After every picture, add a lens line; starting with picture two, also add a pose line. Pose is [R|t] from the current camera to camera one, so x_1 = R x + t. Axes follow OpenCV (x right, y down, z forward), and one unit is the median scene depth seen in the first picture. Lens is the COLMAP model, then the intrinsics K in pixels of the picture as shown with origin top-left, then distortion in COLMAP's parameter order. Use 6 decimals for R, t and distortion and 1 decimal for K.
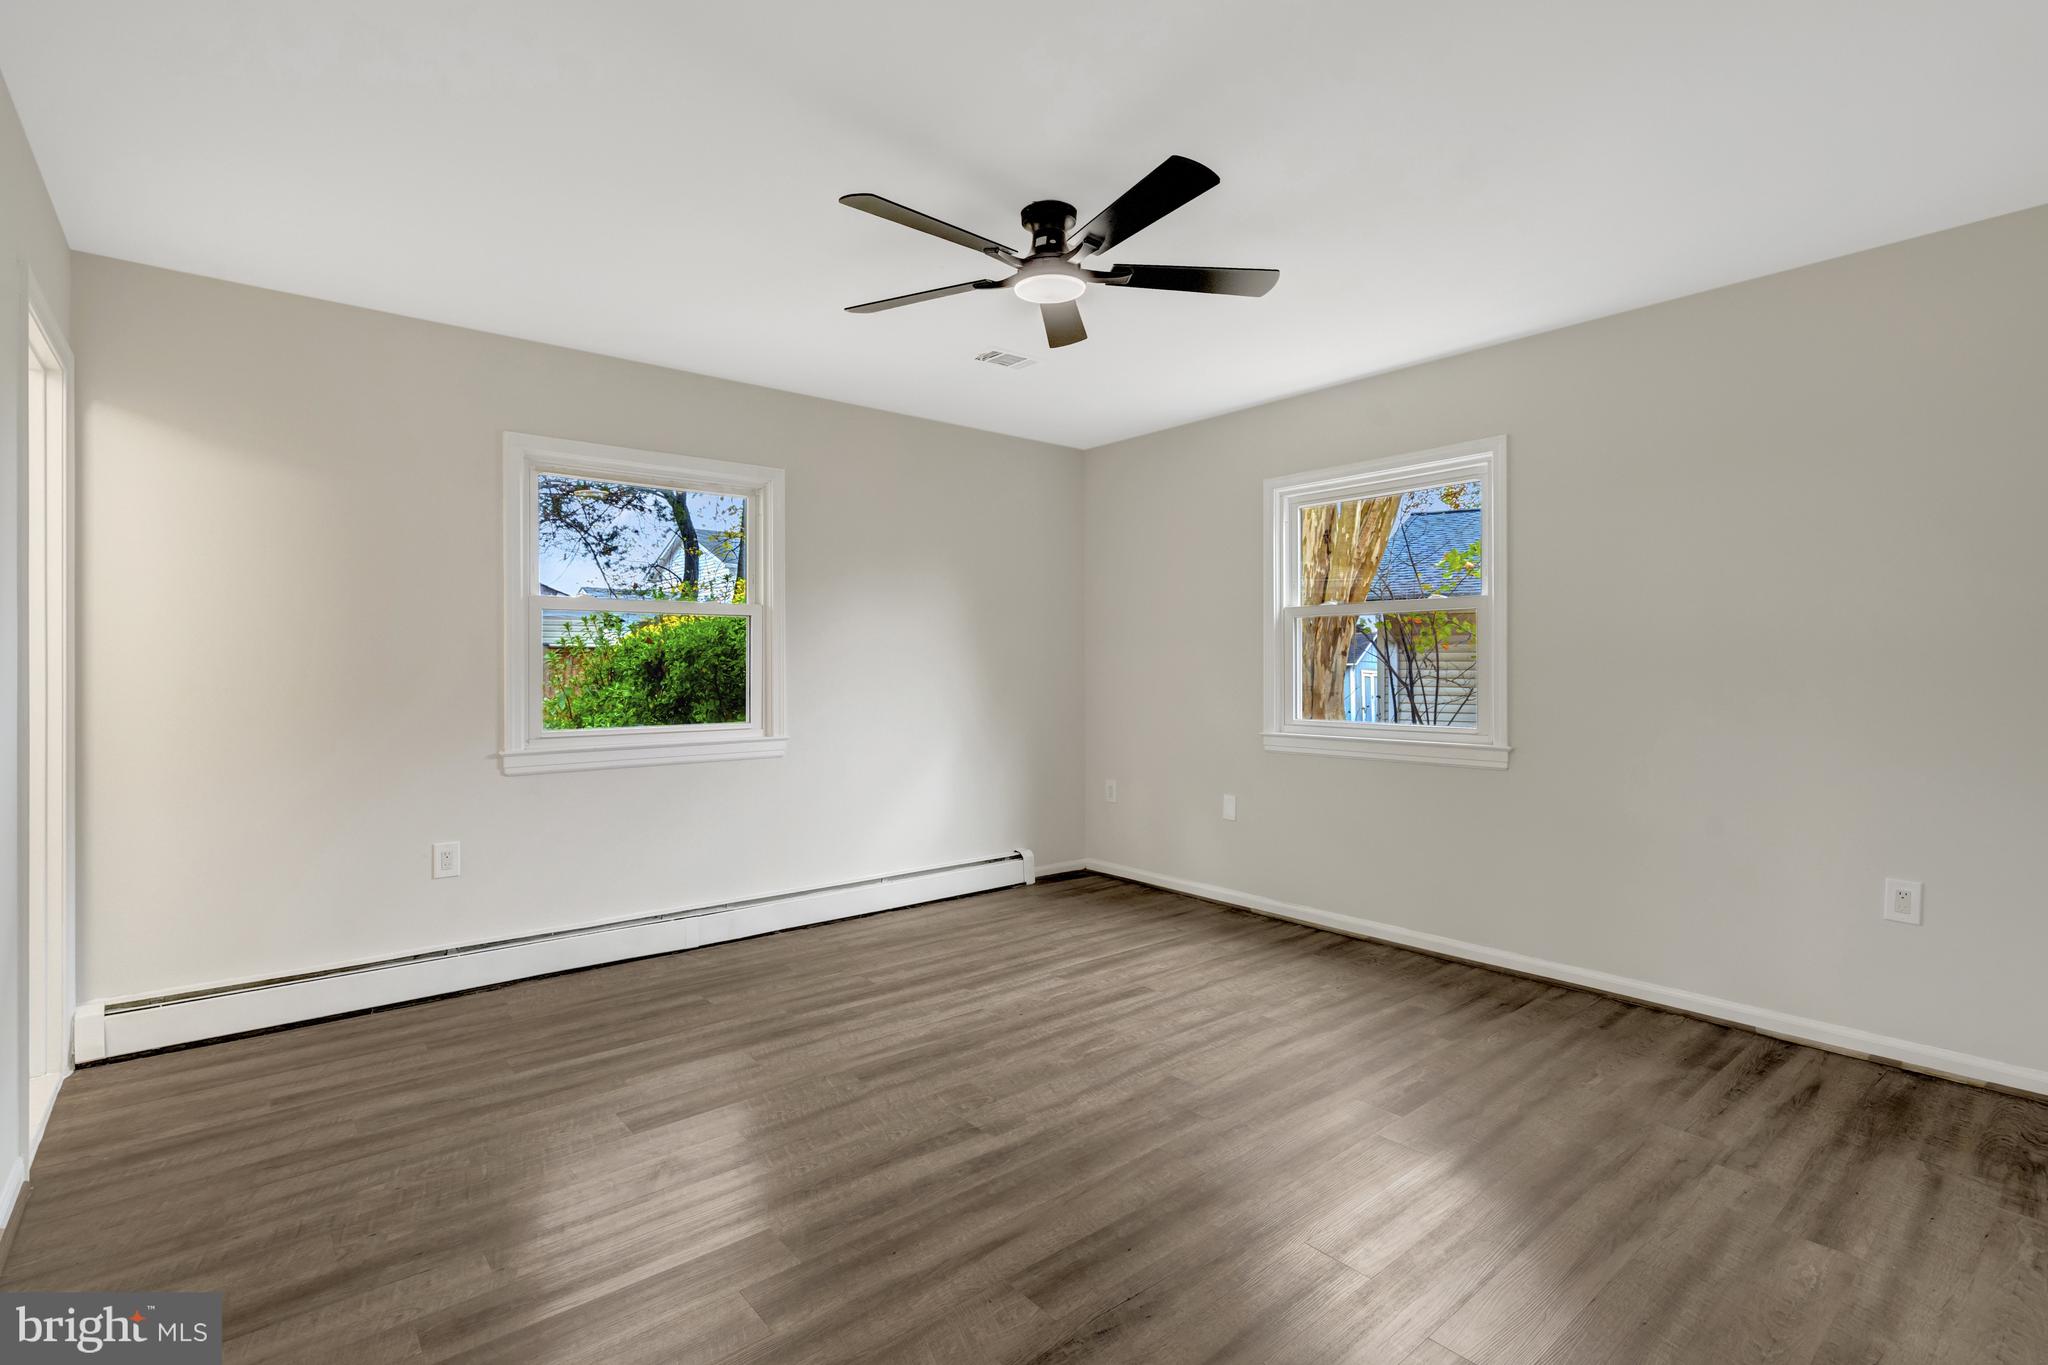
lens RADIAL K [[946.2, 0, 1033.2], [0, 946.2, 673.9], [0, 0, 1]] dist [-0.002180, -0.000457]
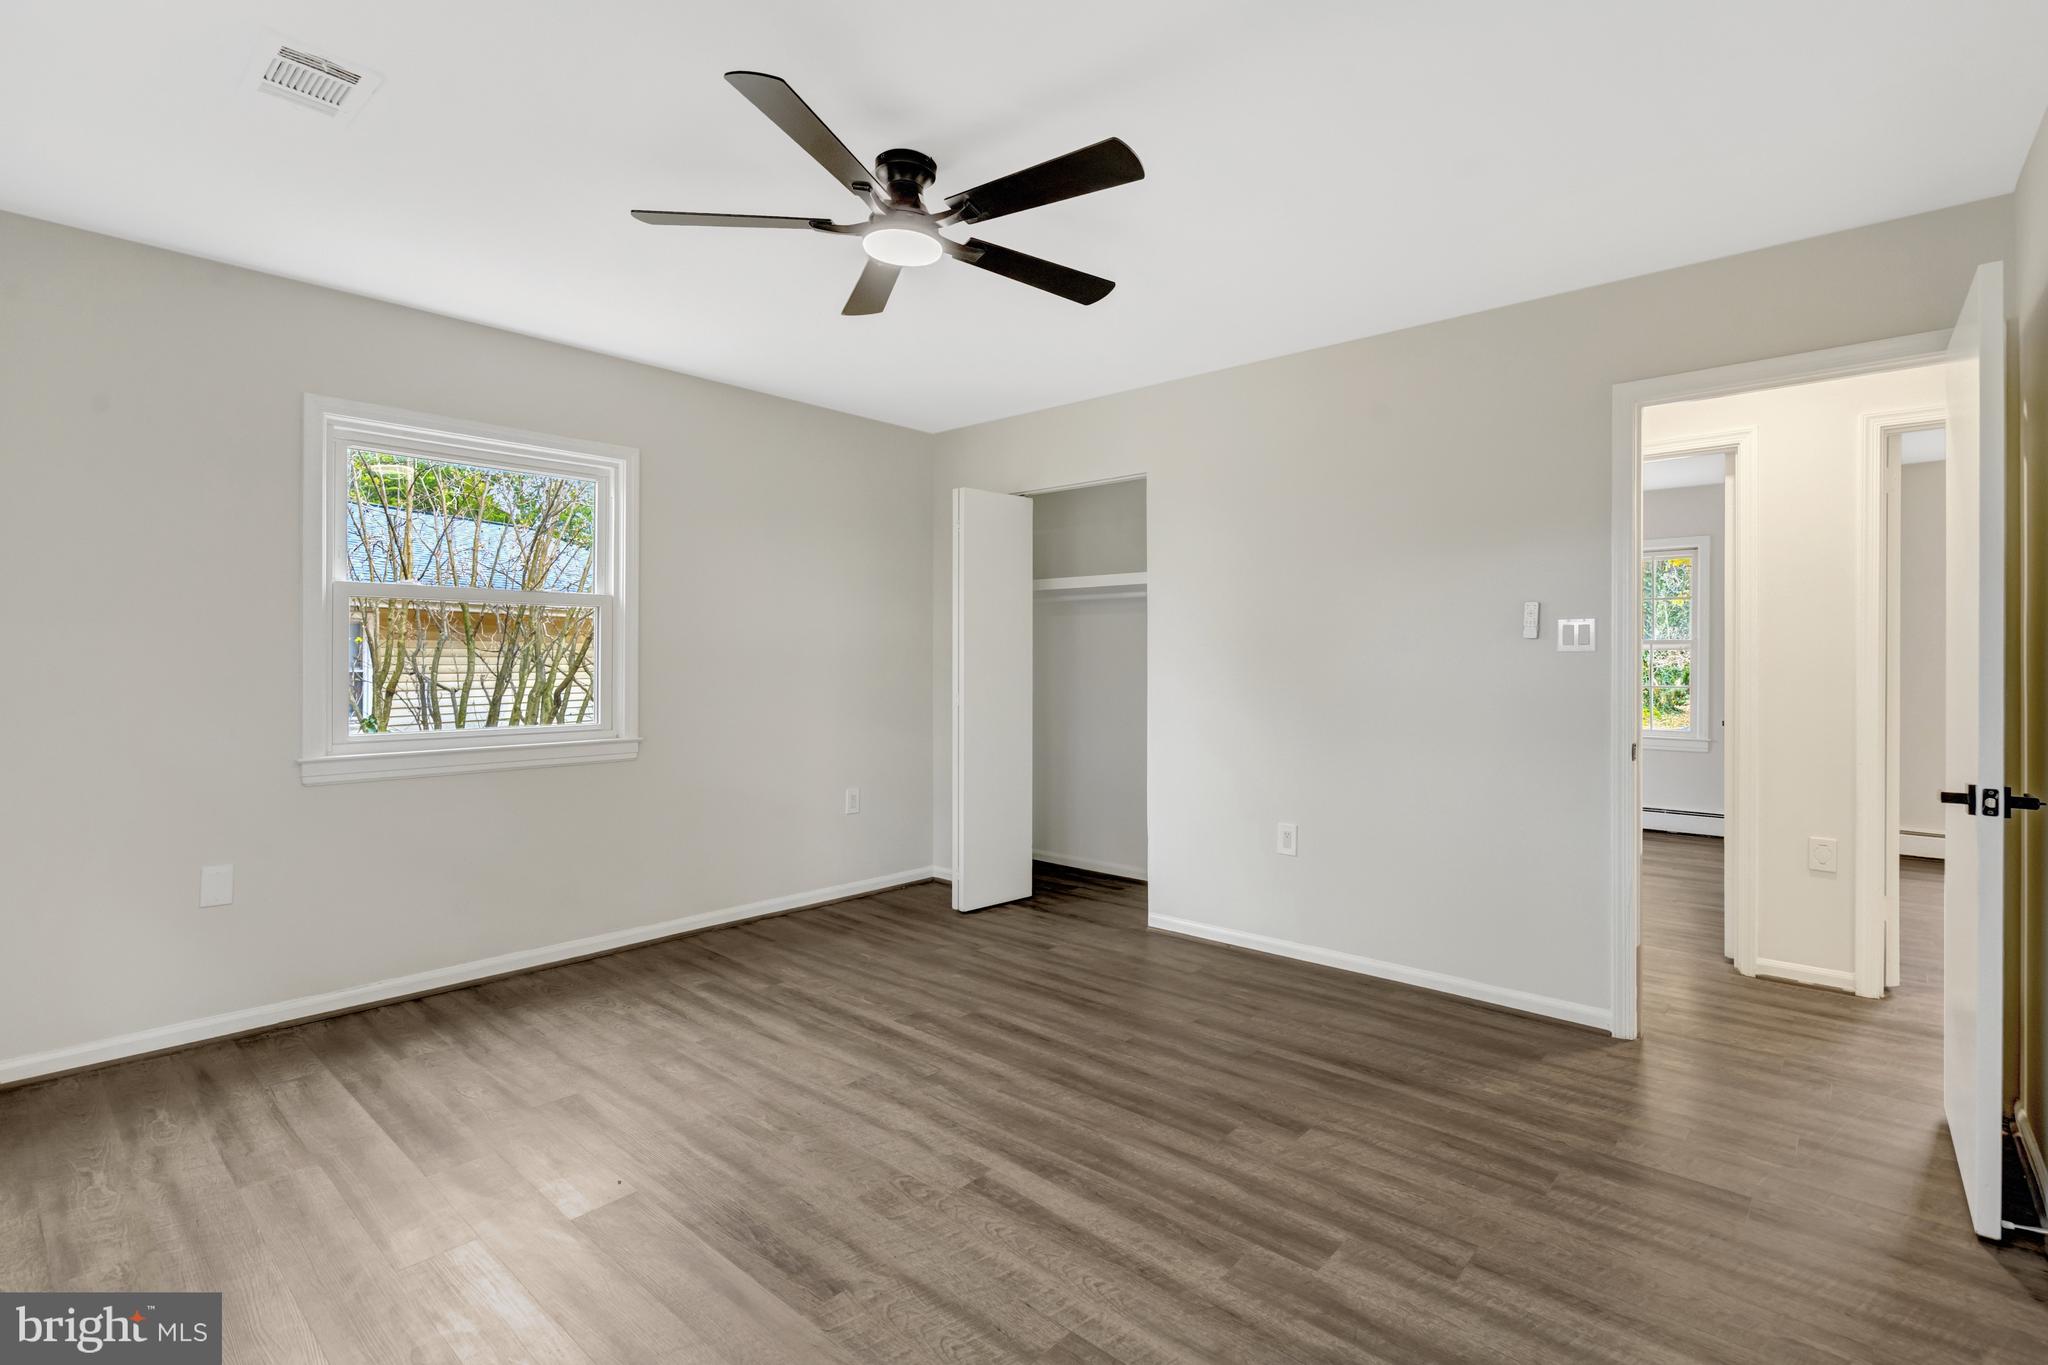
lens RADIAL K [[943.5, 0, 1016.1], [0, 943.5, 681.1], [0, 0, 1]] dist [-0.003204, 0.000837]
pose [[-0.127249, -0.018832, 0.991692, -0.765346], [0.004716, 0.999797, 0.019591, -0.009727], [-0.991860, 0.007170, -0.127134, 0.868556]]
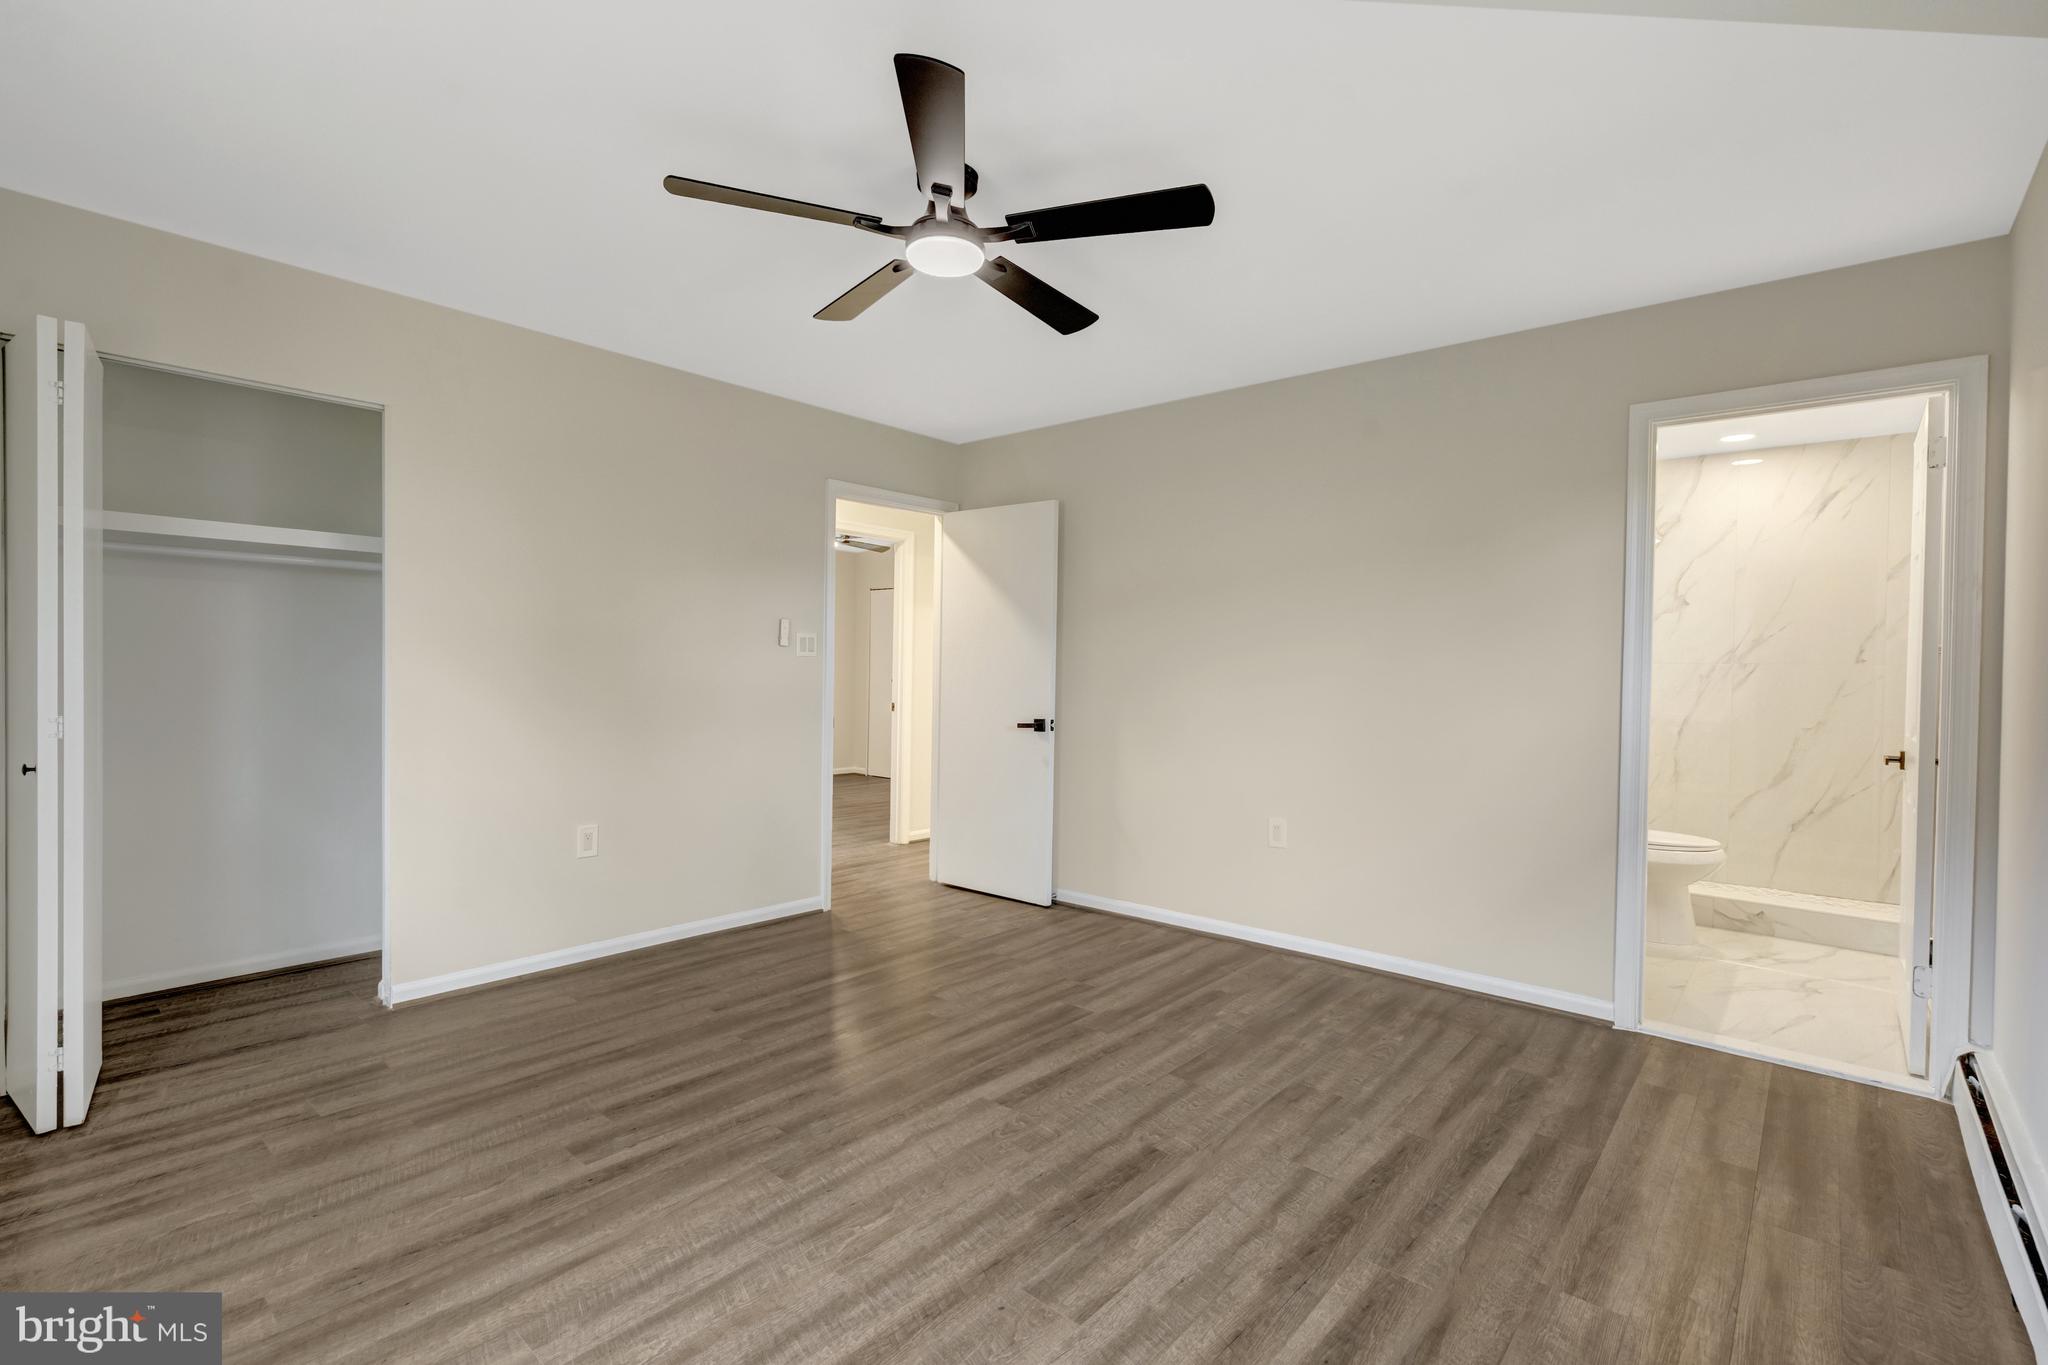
lens RADIAL K [[943.5, 0, 1016.1], [0, 943.5, 681.1], [0, 0, 1]] dist [-0.003204, 0.000837]
pose [[-0.989477, -0.011751, -0.144214, 0.066965], [-0.014911, 0.999671, 0.020855, -0.016028], [0.143921, 0.022785, -0.989327, 1.658765]]
